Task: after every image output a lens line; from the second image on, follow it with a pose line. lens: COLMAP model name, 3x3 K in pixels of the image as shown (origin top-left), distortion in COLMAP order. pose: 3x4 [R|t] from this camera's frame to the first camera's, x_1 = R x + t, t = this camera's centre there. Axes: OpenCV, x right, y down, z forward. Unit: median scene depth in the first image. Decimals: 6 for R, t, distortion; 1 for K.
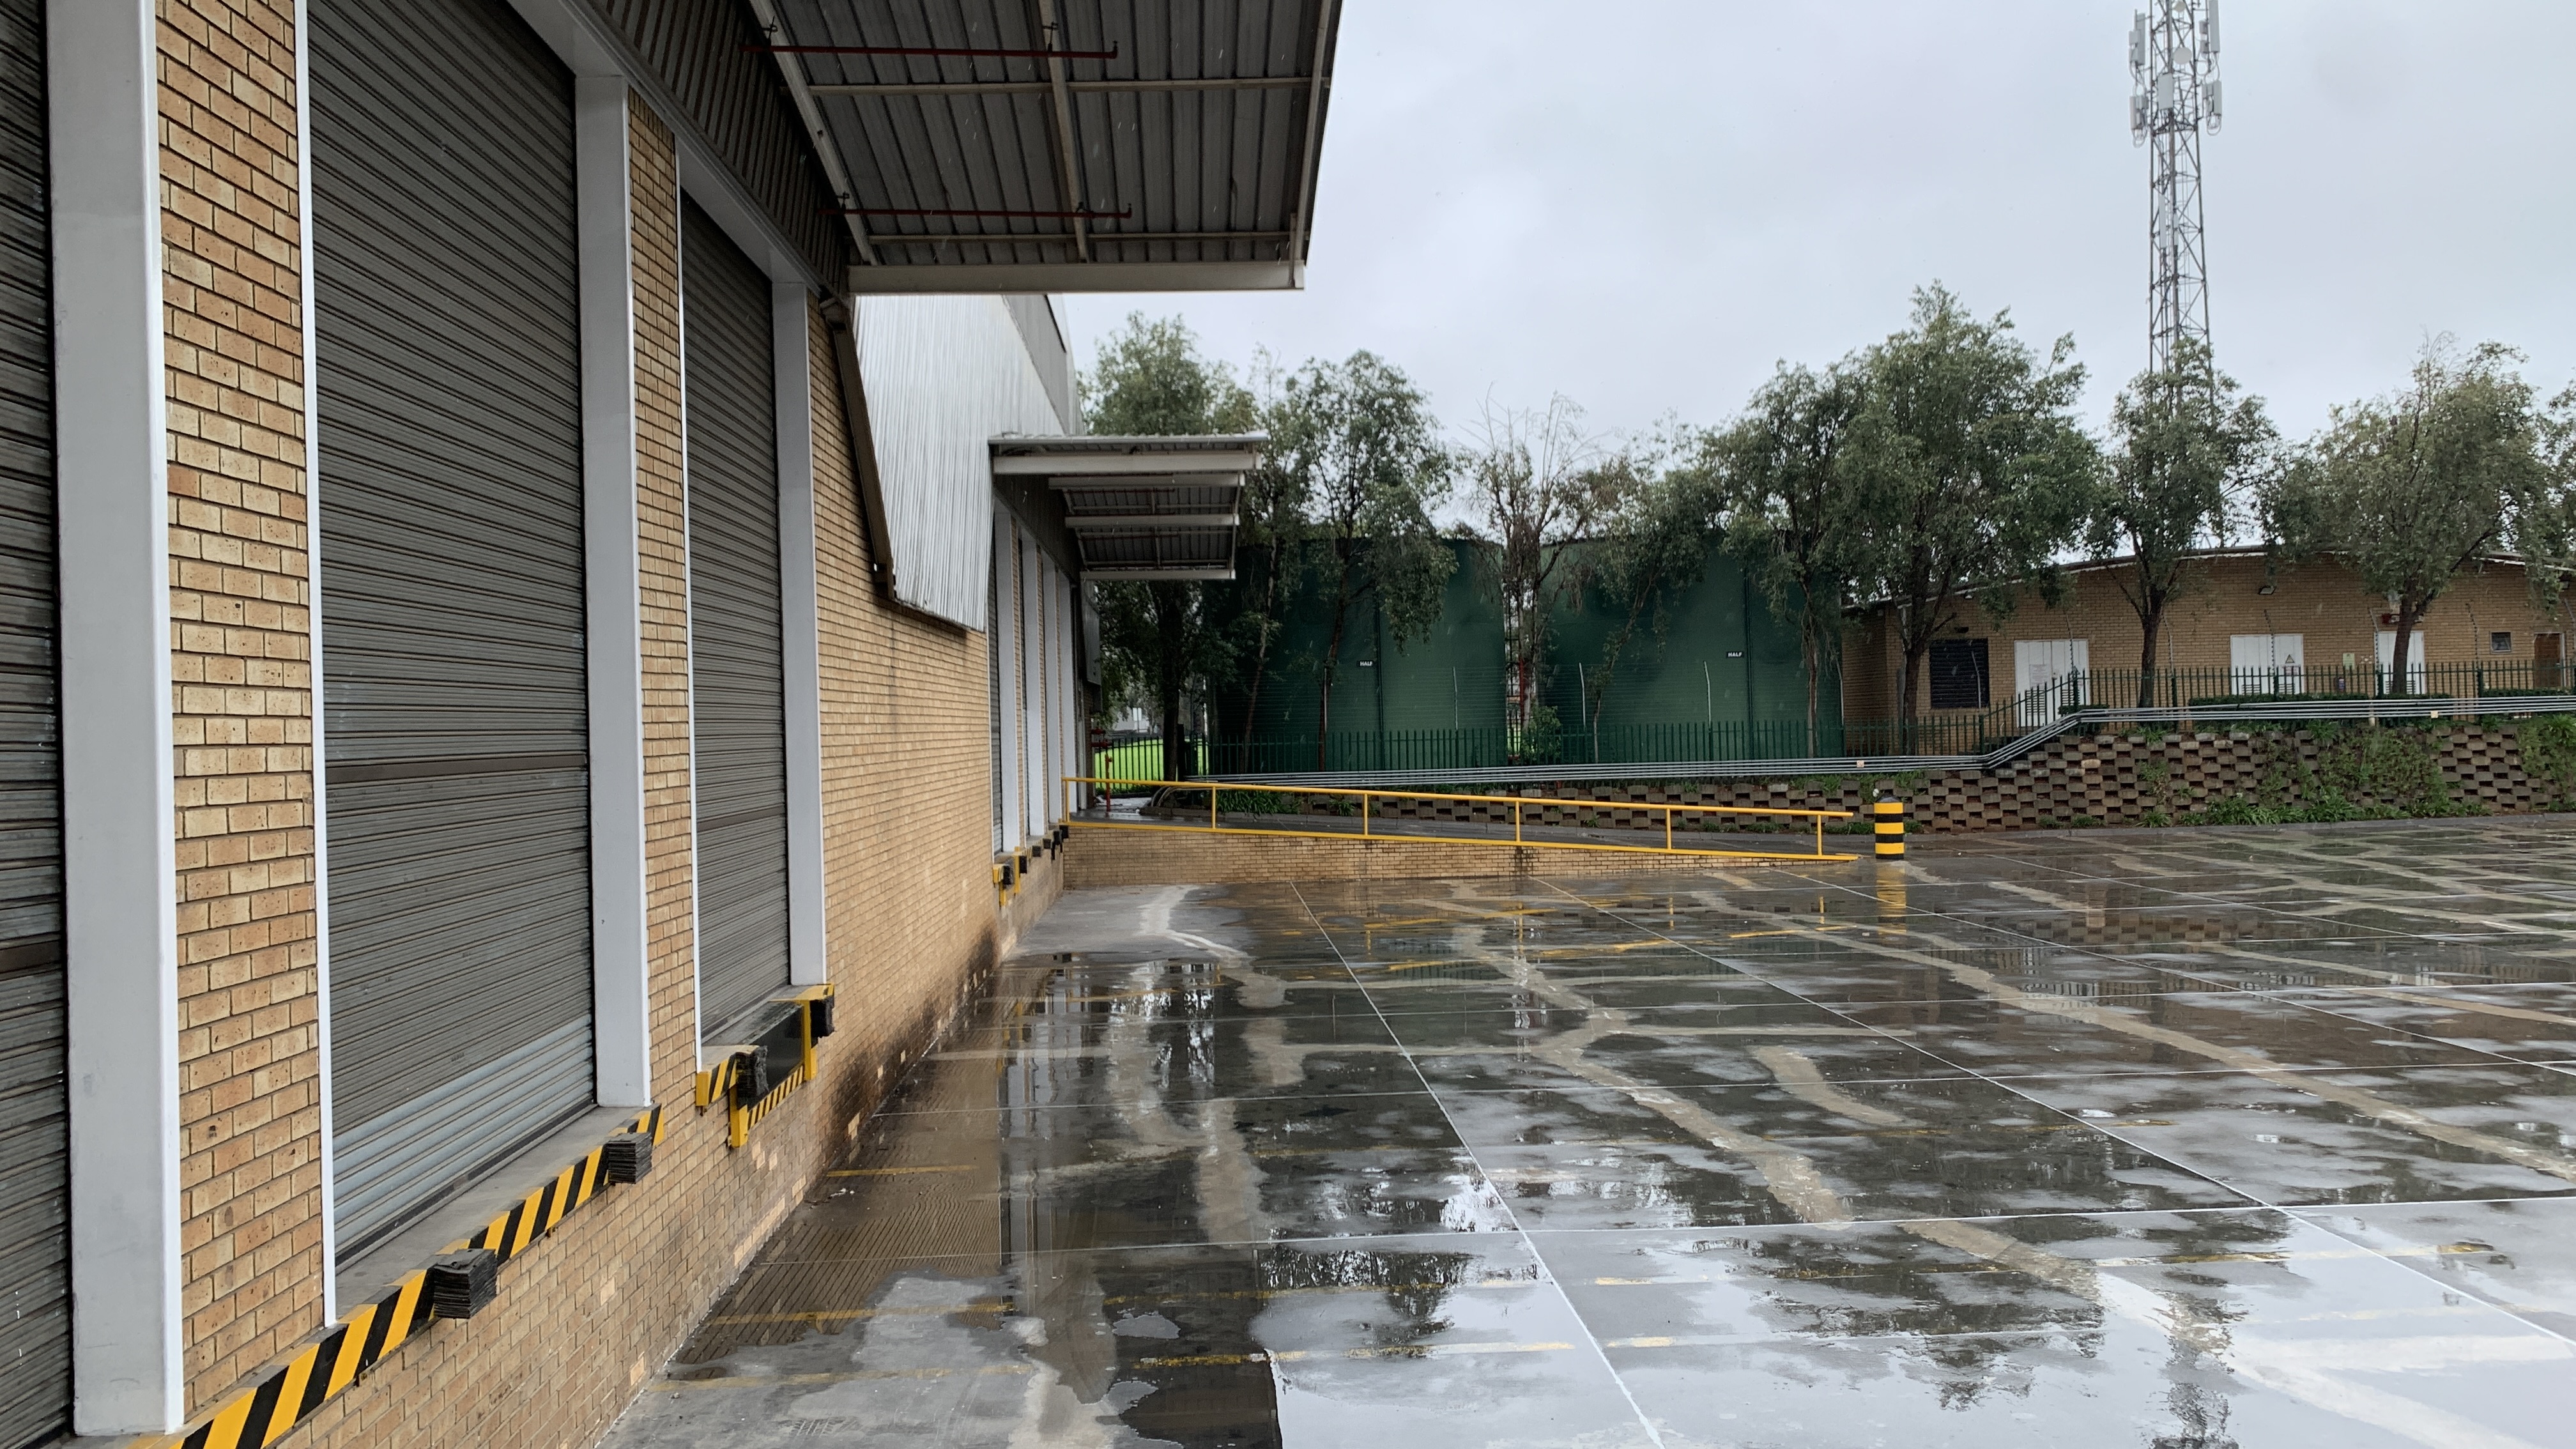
lens RADIAL K [[1926.2, 0, 1295.9], [0, 1926.2, 700.8], [0, 0, 1]] dist [0.055529, -0.077066]
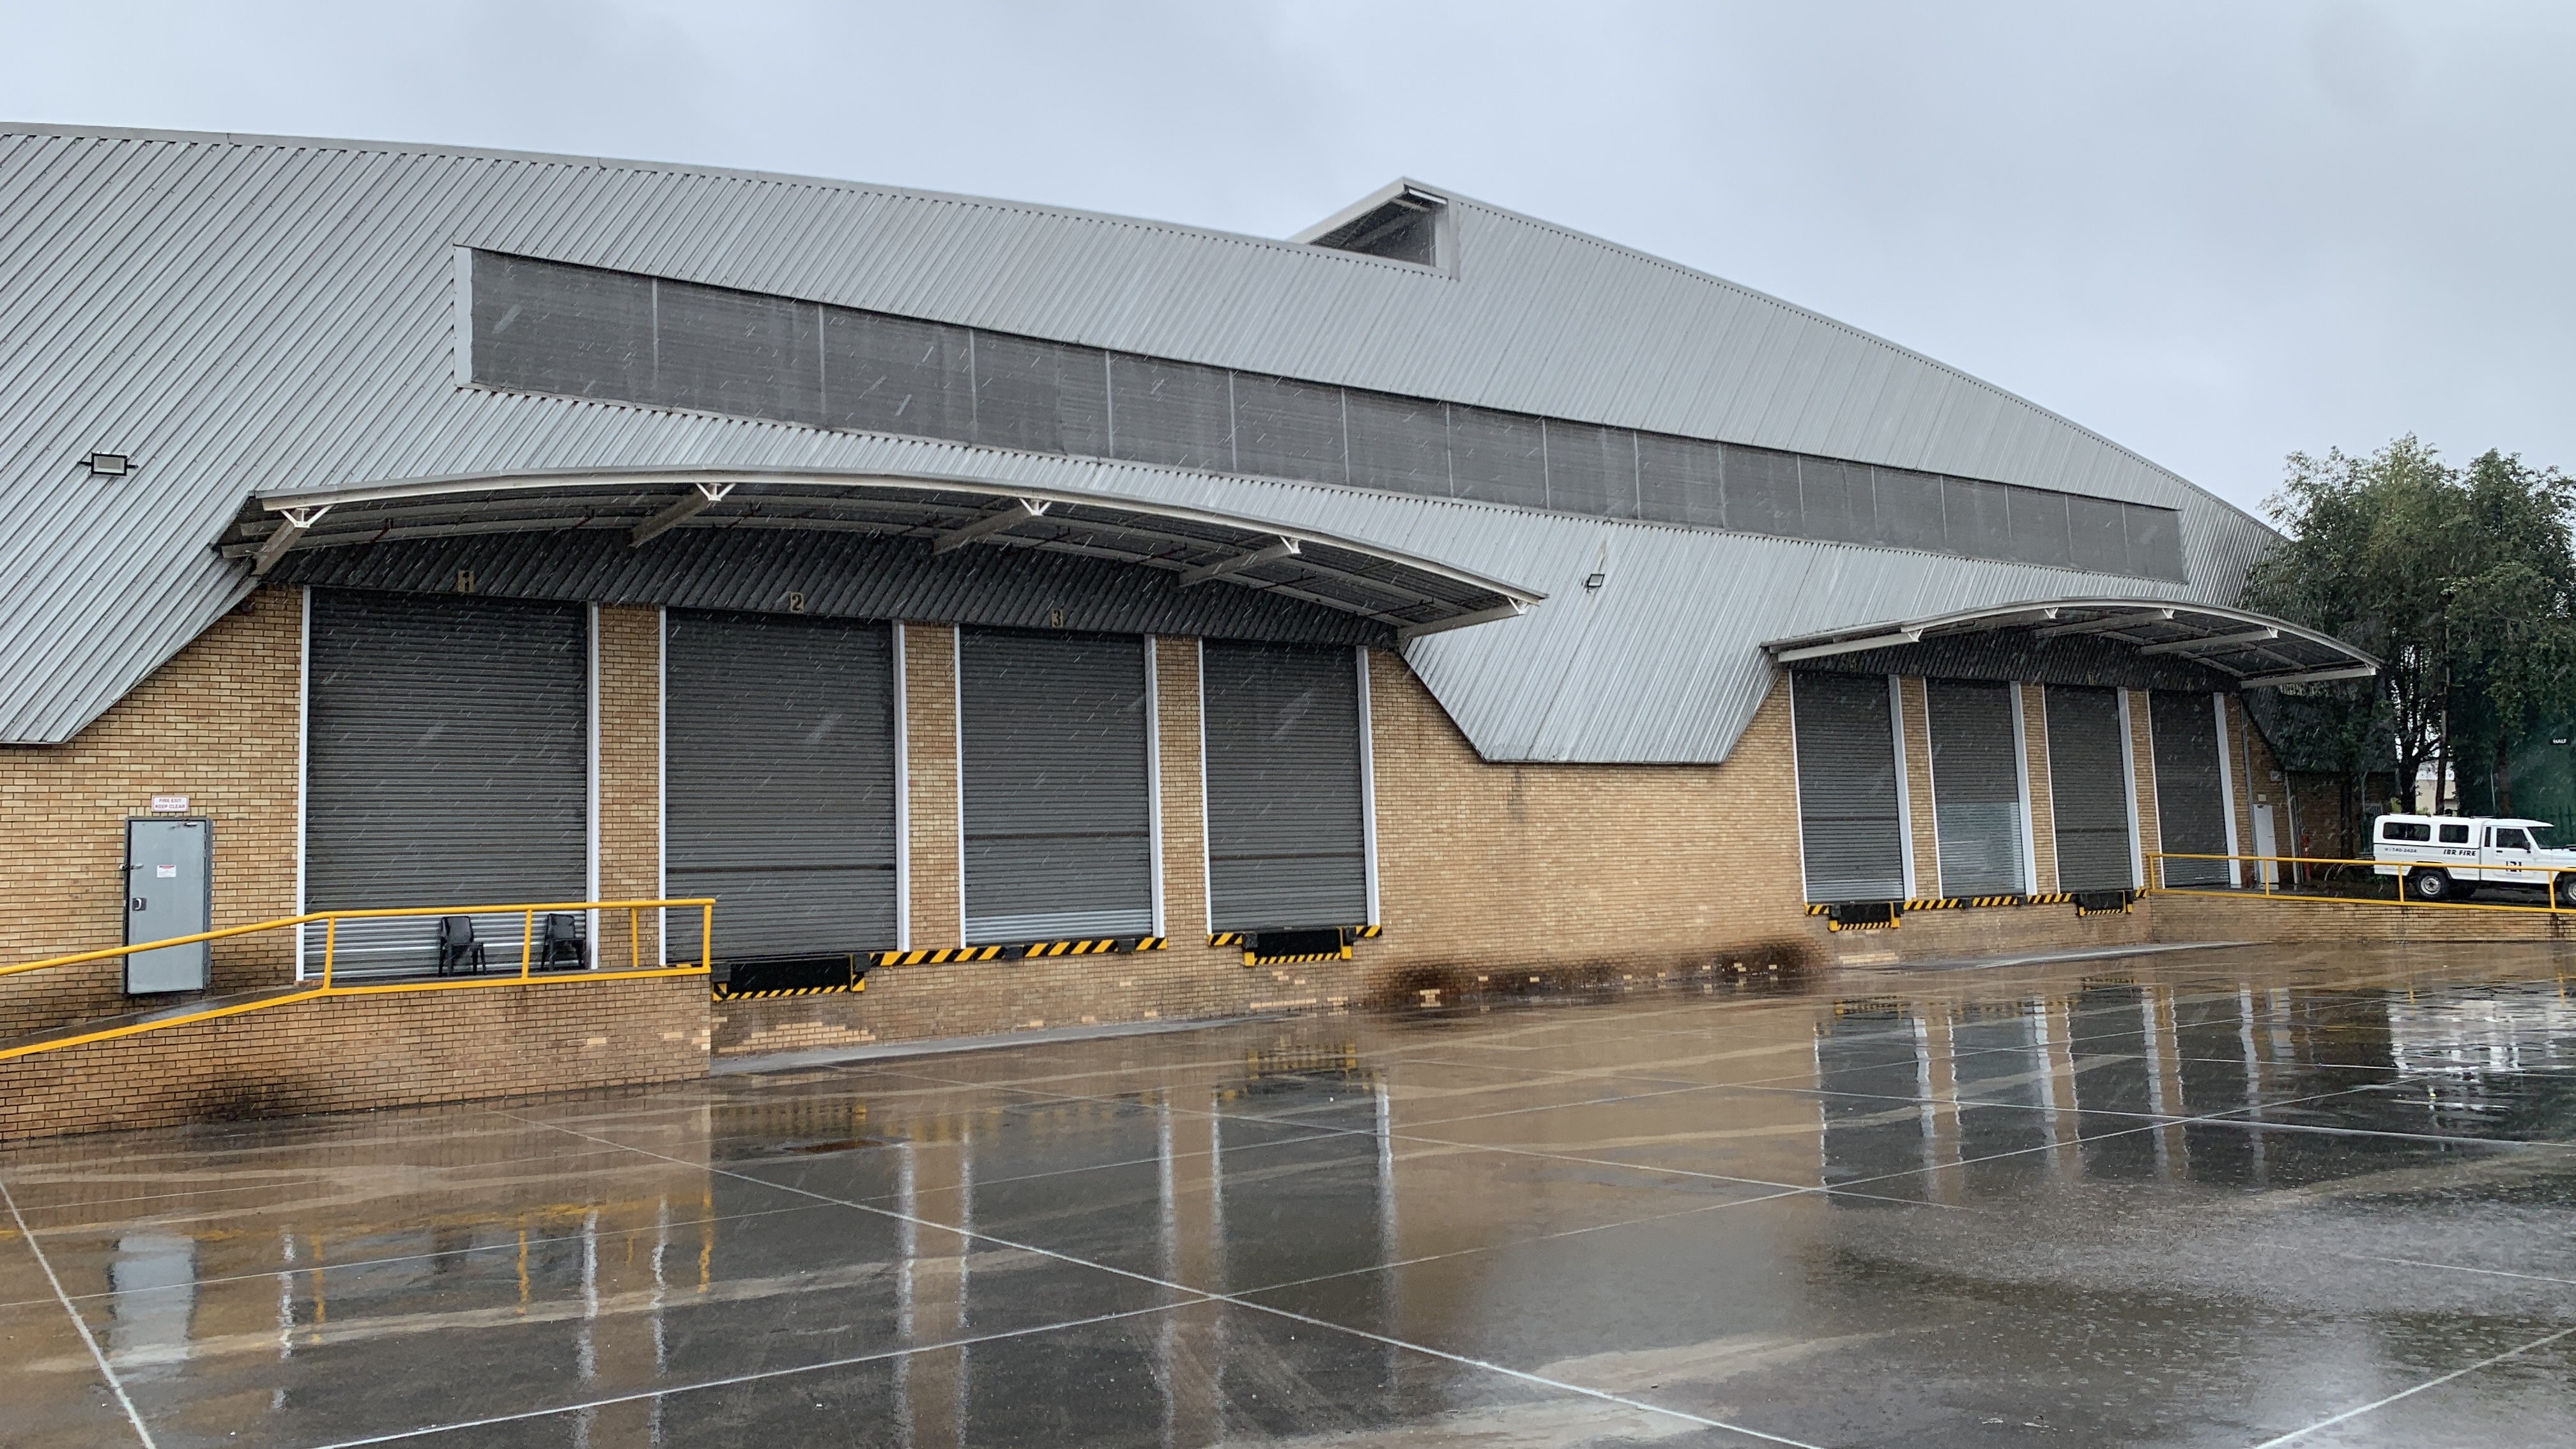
lens RADIAL K [[1921.7, 0, 1302.6], [0, 1921.7, 718.2], [0, 0, 1]] dist [0.080827, -0.125978]
pose [[0.544120, -0.074218, -0.835718, 0.715945], [0.037385, 0.997235, -0.064221, 0.014492], [0.838174, 0.003701, 0.545390, -0.161591]]
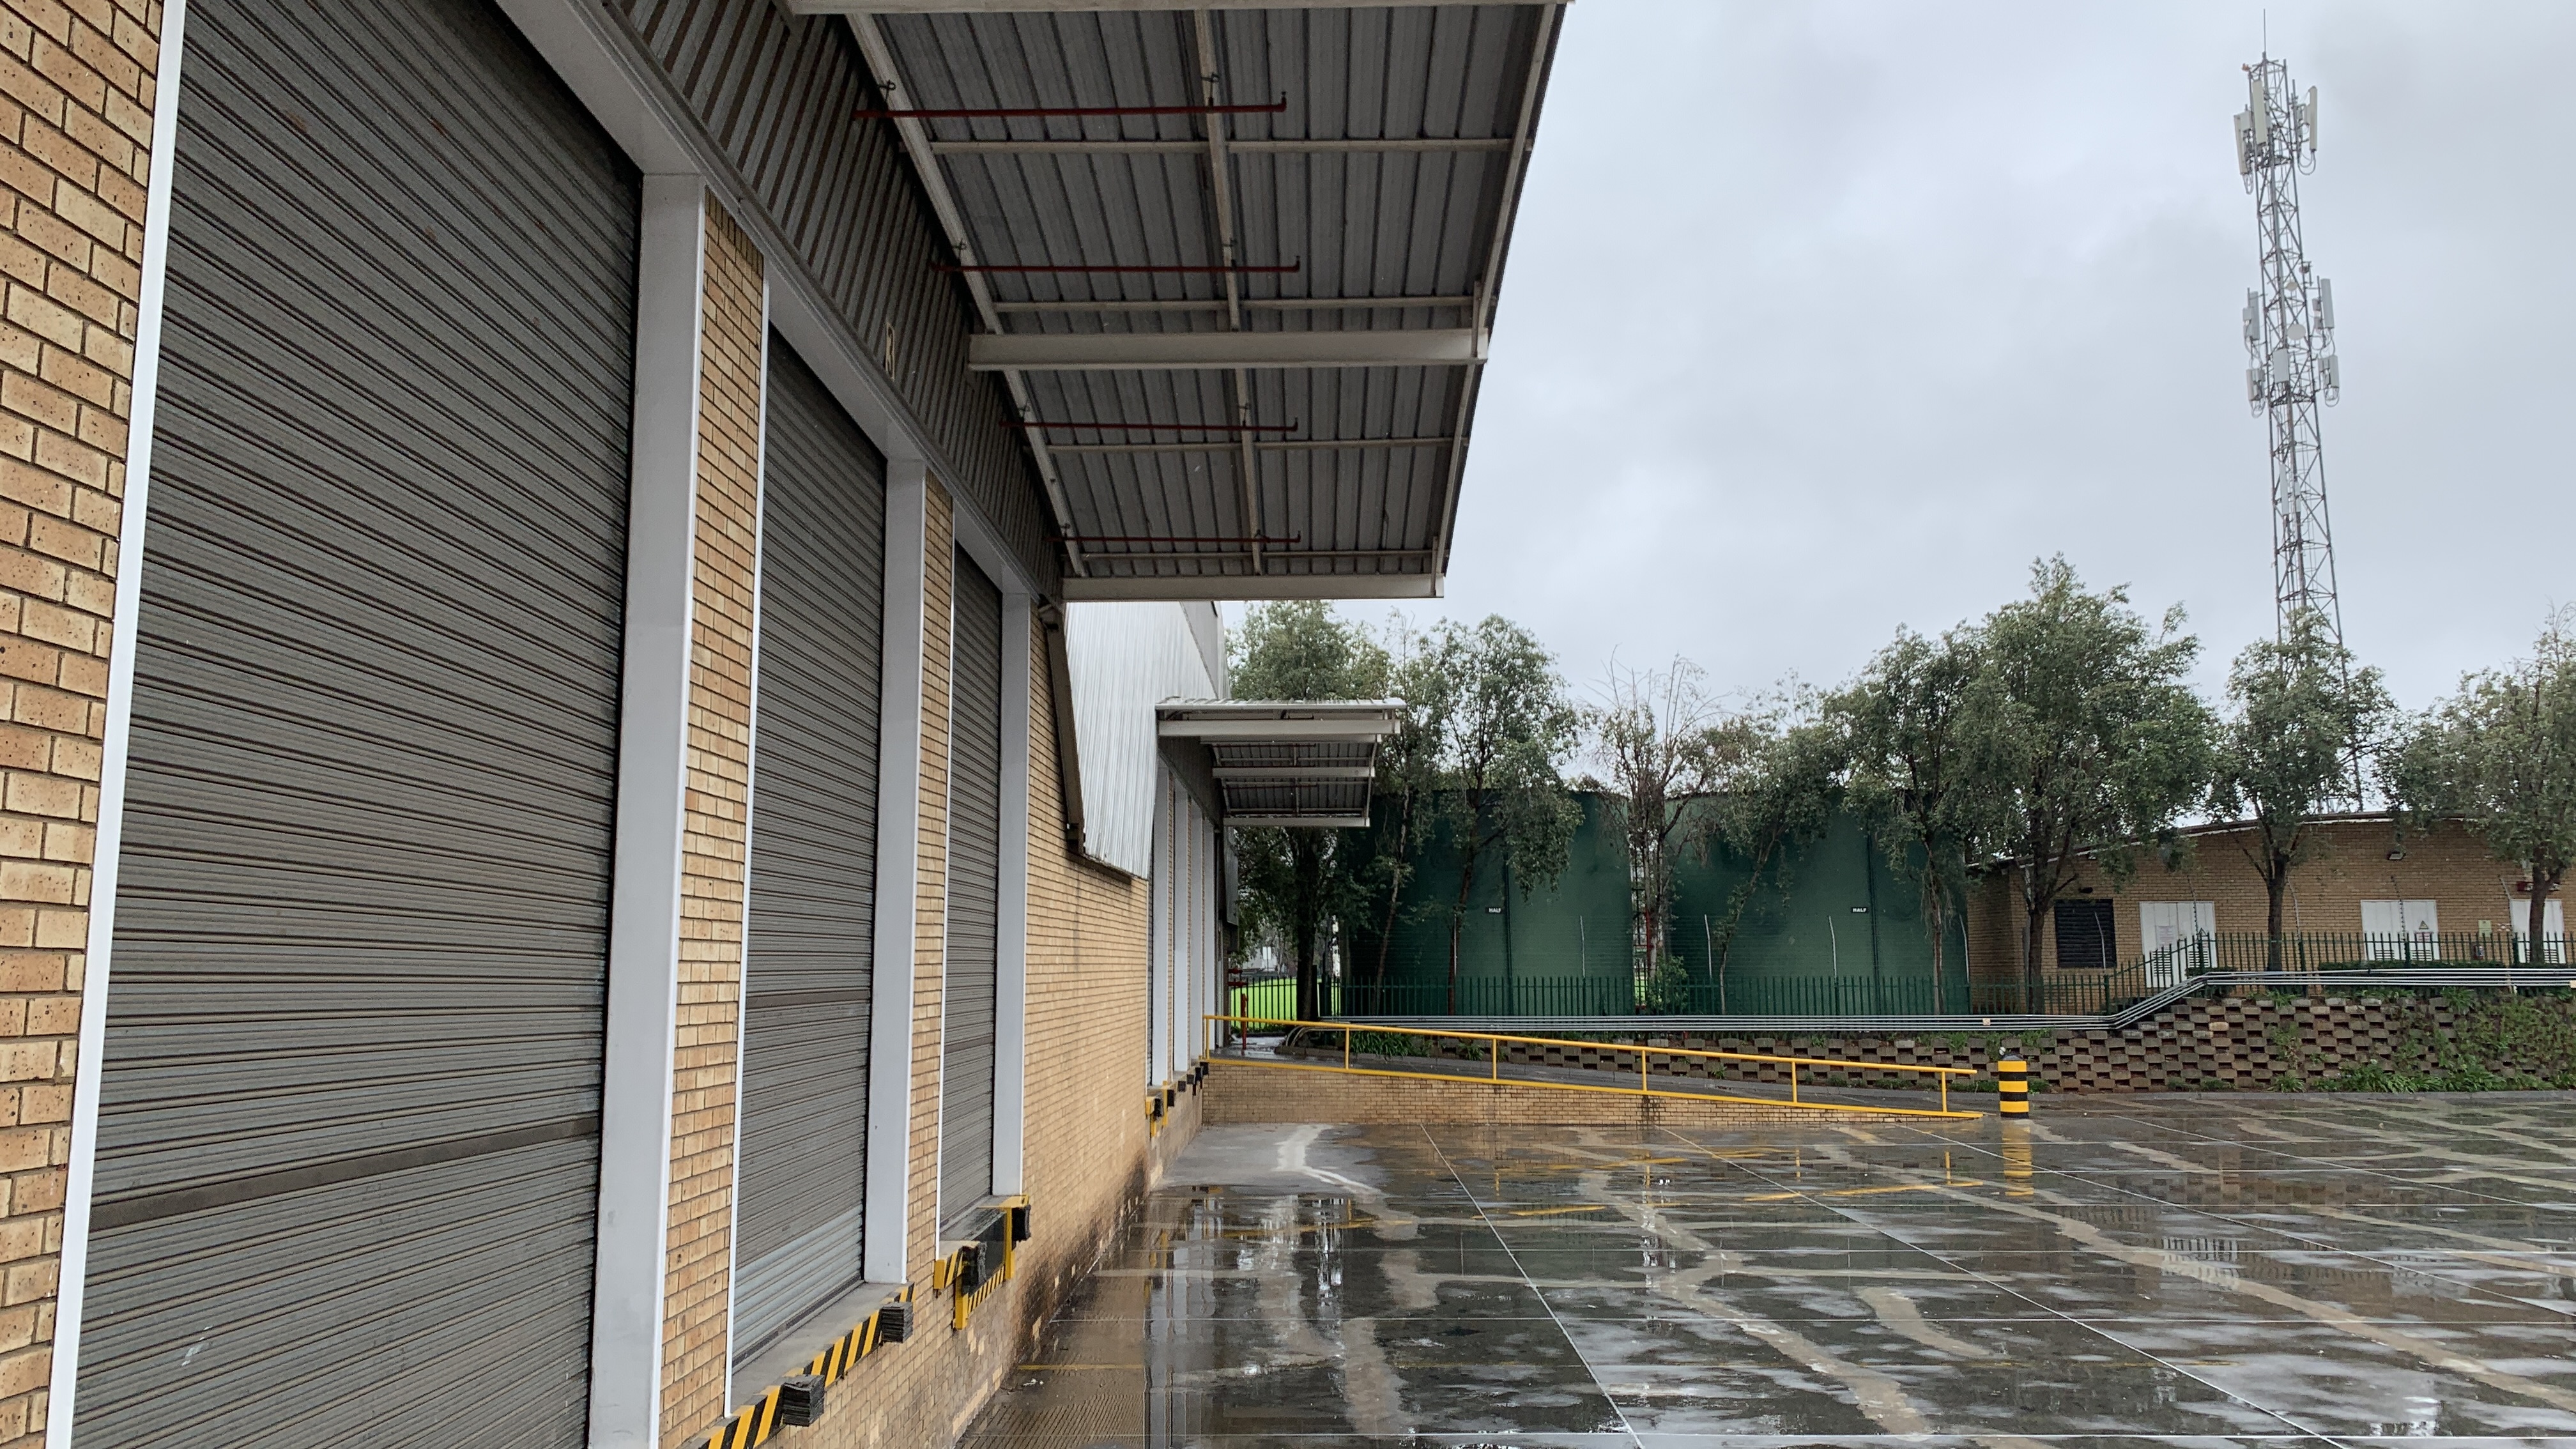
lens RADIAL K [[1893.8, 0, 1292.0], [0, 1893.8, 693.6], [0, 0, 1]] dist [0.090512, -0.152989]
pose [[0.997438, 0.009914, -0.070851, -0.001802], [-0.019015, 0.991468, -0.128957, -0.001663], [0.068968, 0.129974, 0.989116, -0.044089]]
